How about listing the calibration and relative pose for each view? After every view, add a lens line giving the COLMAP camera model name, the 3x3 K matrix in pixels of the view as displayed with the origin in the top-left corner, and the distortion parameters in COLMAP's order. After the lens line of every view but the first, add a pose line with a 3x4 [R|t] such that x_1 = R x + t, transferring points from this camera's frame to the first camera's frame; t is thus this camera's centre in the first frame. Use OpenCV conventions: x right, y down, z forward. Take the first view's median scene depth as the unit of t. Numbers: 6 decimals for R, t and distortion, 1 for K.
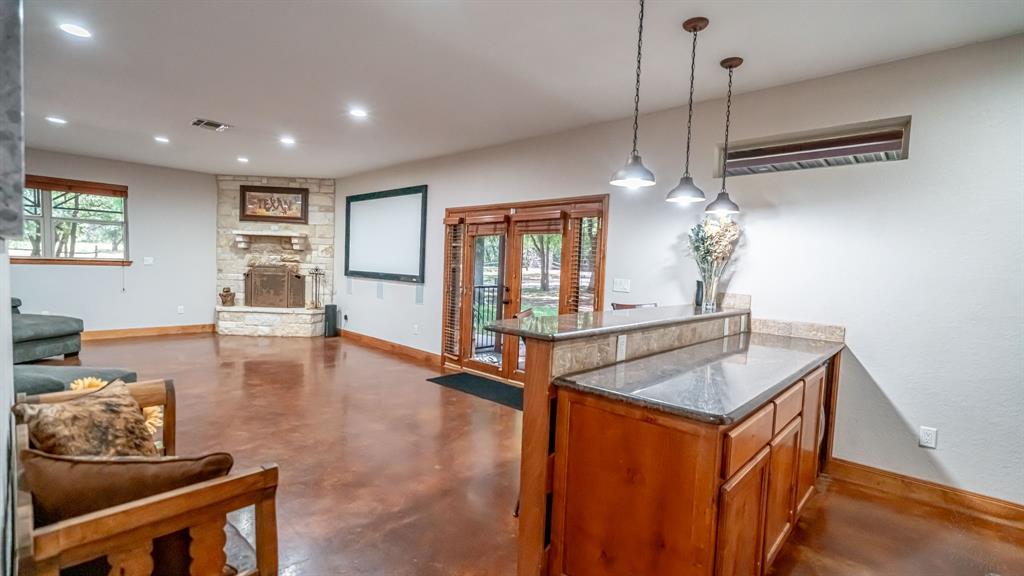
lens RADIAL K [[462.5, 0, 511.7], [0, 462.5, 293.0], [0, 0, 1]] dist [-0.002584, -0.000021]
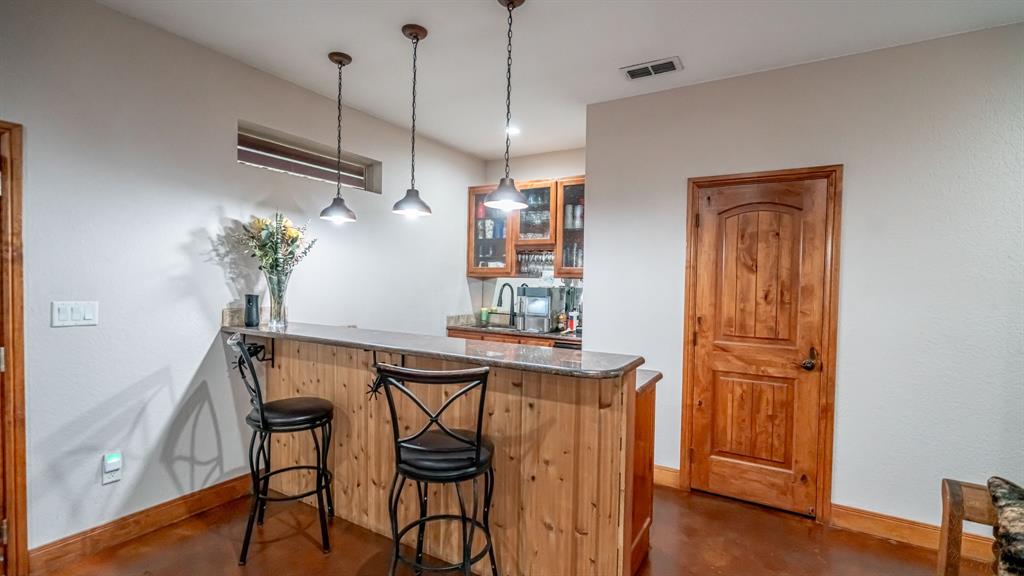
lens RADIAL K [[462.5, 0, 511.7], [0, 462.5, 293.0], [0, 0, 1]] dist [-0.002584, -0.000021]
pose [[-0.220527, -0.070609, 0.972822, -0.203520], [0.030828, 0.996373, 0.079307, -0.034847], [-0.974894, 0.047479, -0.217551, 0.332619]]
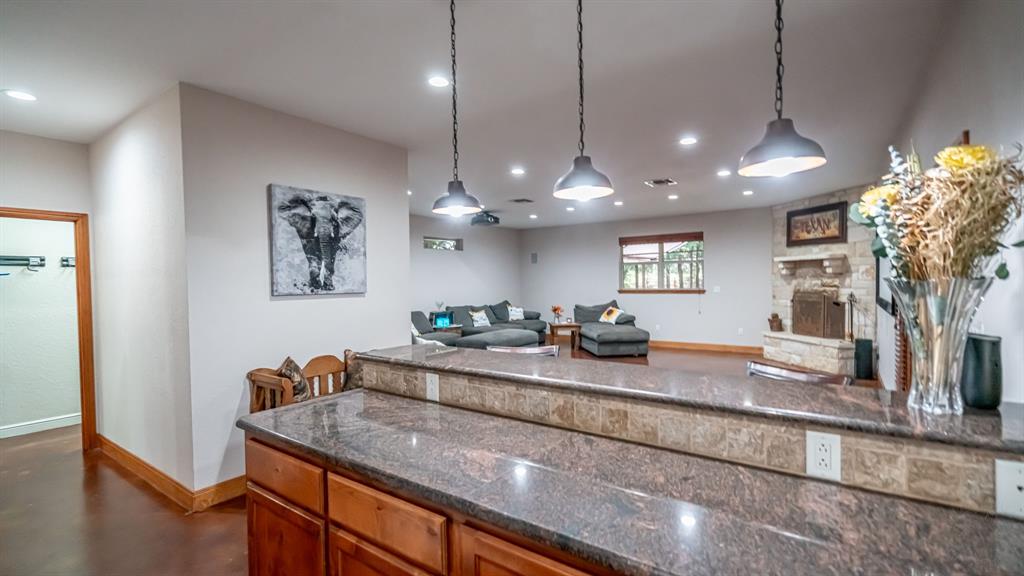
lens RADIAL K [[459.1, 0, 506.0], [0, 459.1, 288.7], [0, 0, 1]] dist [0.000827, -0.000103]
pose [[0.130901, -0.020524, -0.991183, 0.319590], [-0.038816, 0.998913, -0.025810, -0.017260], [0.990635, 0.041852, 0.129962, 0.271168]]
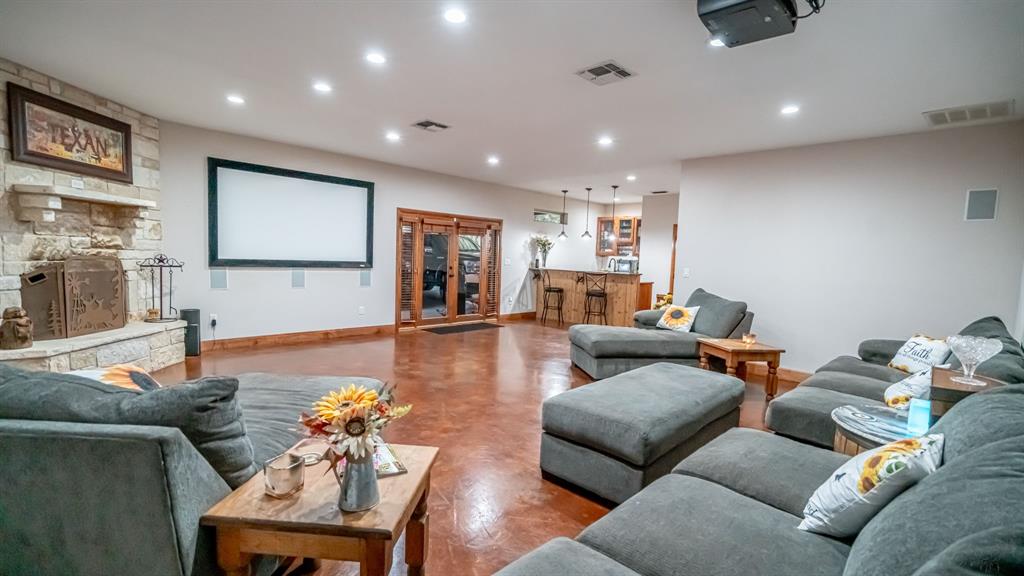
lens RADIAL K [[462.5, 0, 511.7], [0, 462.5, 293.0], [0, 0, 1]] dist [-0.002584, -0.000021]
pose [[0.013122, -0.116659, 0.993085, -1.058039], [0.024263, 0.992916, 0.116318, -0.067258], [-0.999619, 0.022569, 0.015859, 0.500572]]
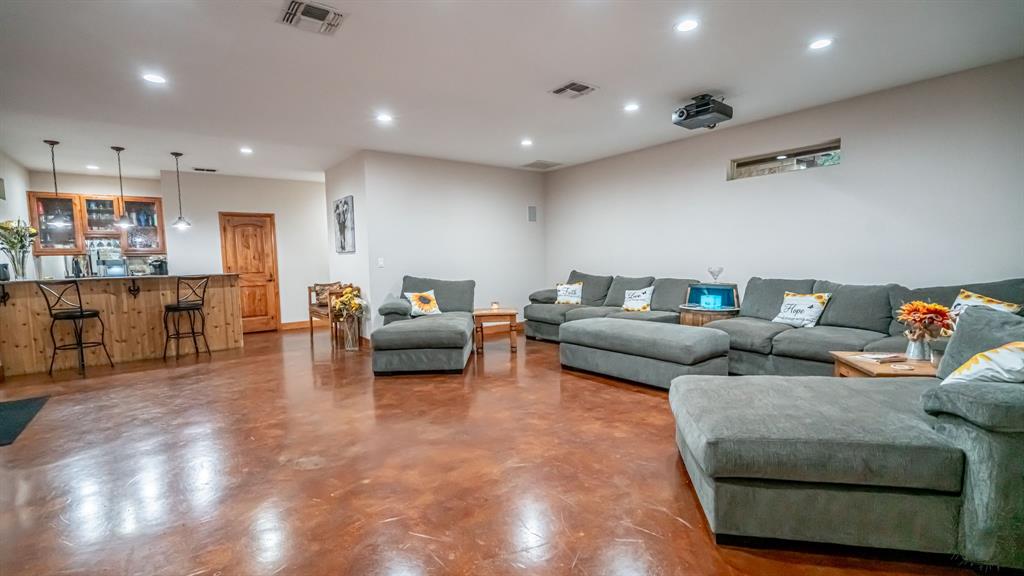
lens RADIAL K [[462.5, 0, 511.7], [0, 462.5, 293.0], [0, 0, 1]] dist [-0.002584, -0.000021]
pose [[-0.986926, -0.027450, 0.158818, -0.619595], [-0.005364, 0.990439, 0.137850, -0.063136], [-0.161084, 0.135196, -0.977637, 0.973853]]
